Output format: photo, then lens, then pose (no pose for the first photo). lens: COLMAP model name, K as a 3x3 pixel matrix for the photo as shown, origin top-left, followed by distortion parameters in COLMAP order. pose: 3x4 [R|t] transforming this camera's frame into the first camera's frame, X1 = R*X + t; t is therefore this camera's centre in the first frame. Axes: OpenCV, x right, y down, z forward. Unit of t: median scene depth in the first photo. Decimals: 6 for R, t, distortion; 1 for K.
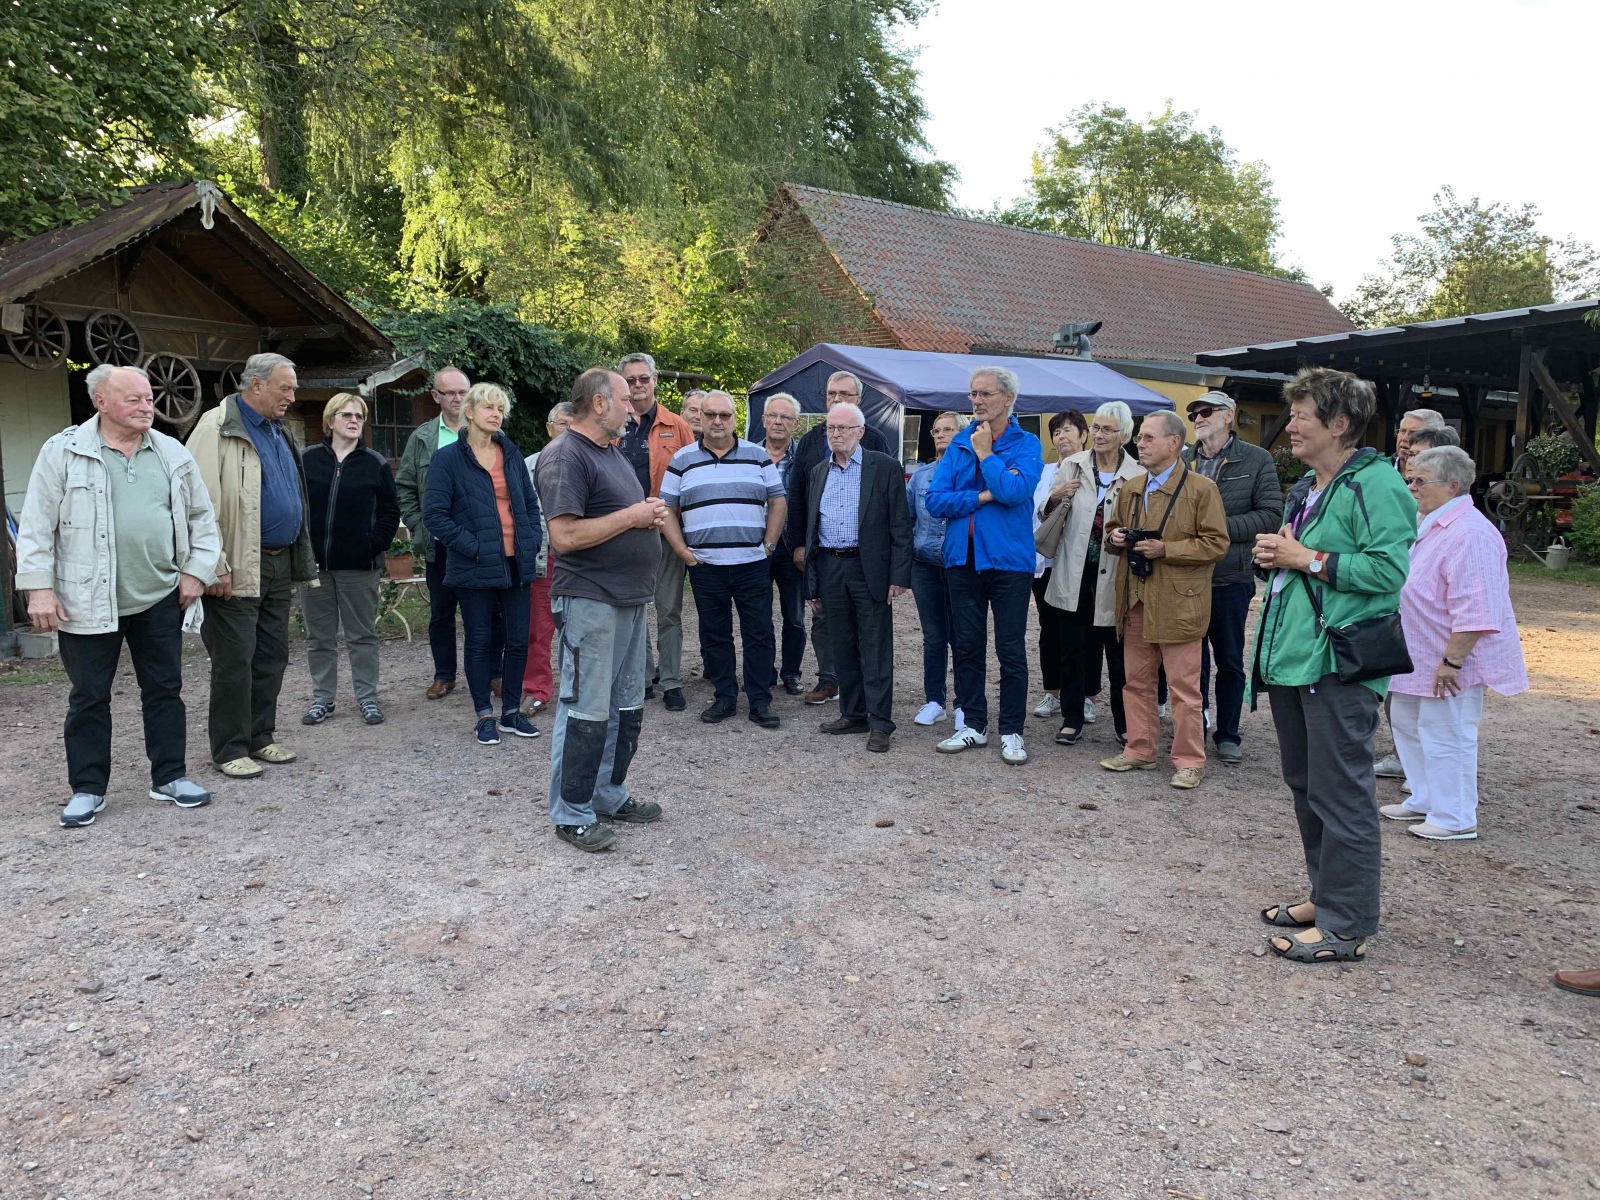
lens RADIAL K [[1217.7, 0, 800.0], [0, 1217.7, 600.0], [0, 0, 1]] dist [0.030302, -0.033842]
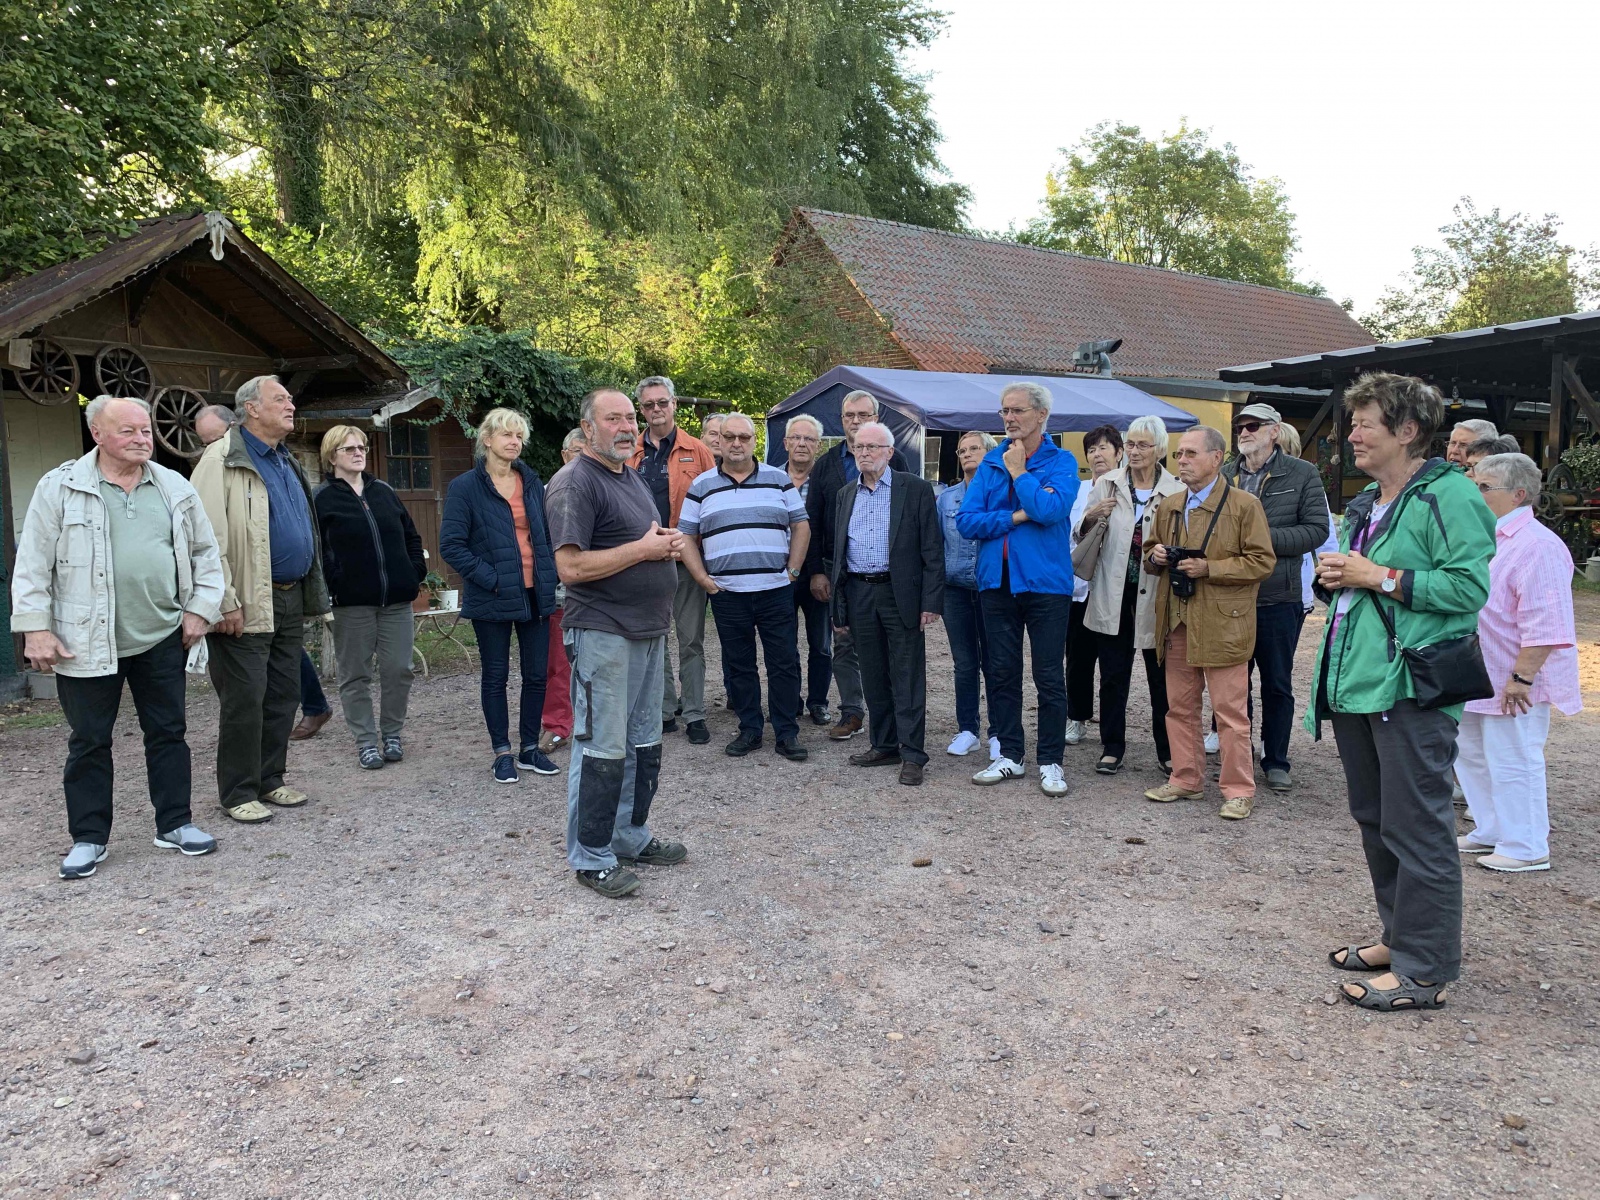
lens RADIAL K [[1217.7, 0, 800.0], [0, 1217.7, 600.0], [0, 0, 1]] dist [0.030302, -0.033842]
pose [[0.999740, -0.016494, -0.015767, -0.005542], [0.016173, 0.999664, -0.020276, -0.002555], [0.016096, 0.020016, 0.999670, 0.035137]]
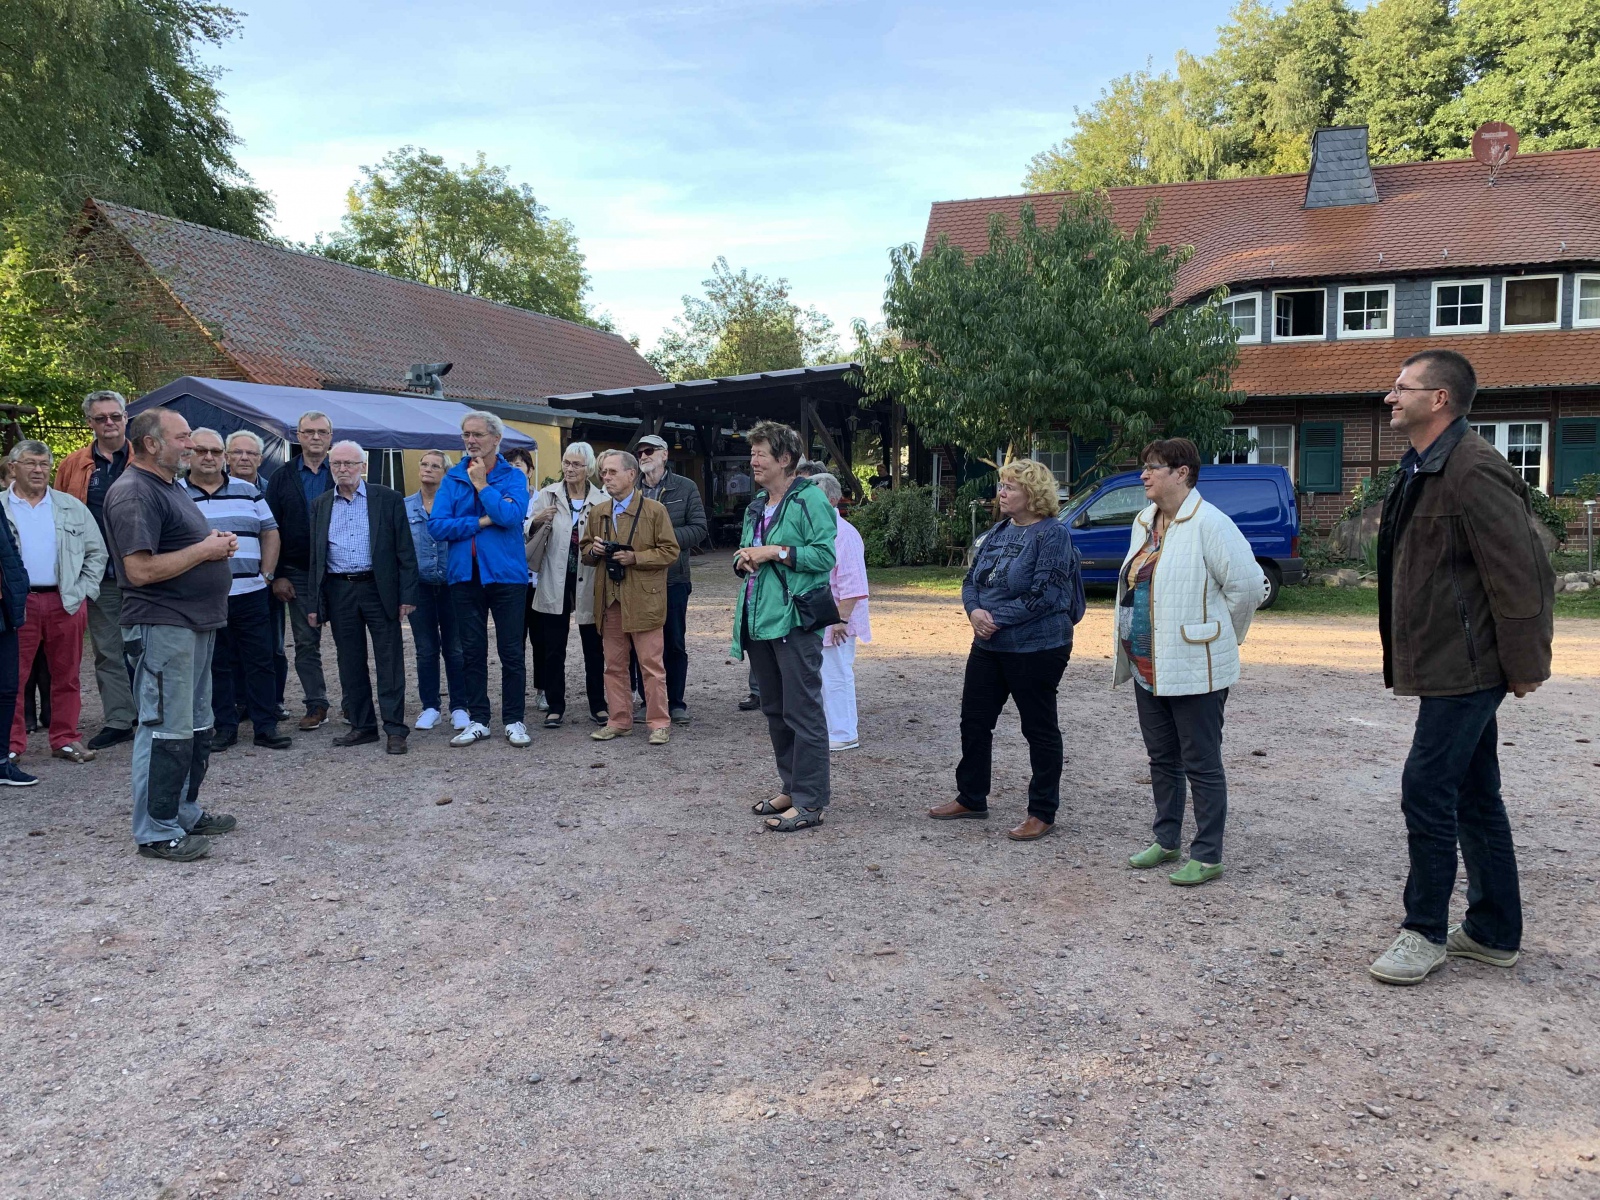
lens RADIAL K [[1203.7, 0, 800.0], [0, 1203.7, 600.0], [0, 0, 1]] dist [0.100094, -0.132721]
pose [[0.854486, -0.066672, 0.515178, -0.180076], [0.081221, 0.996680, -0.005729, 0.020505], [-0.513085, 0.046739, 0.857064, -0.146931]]
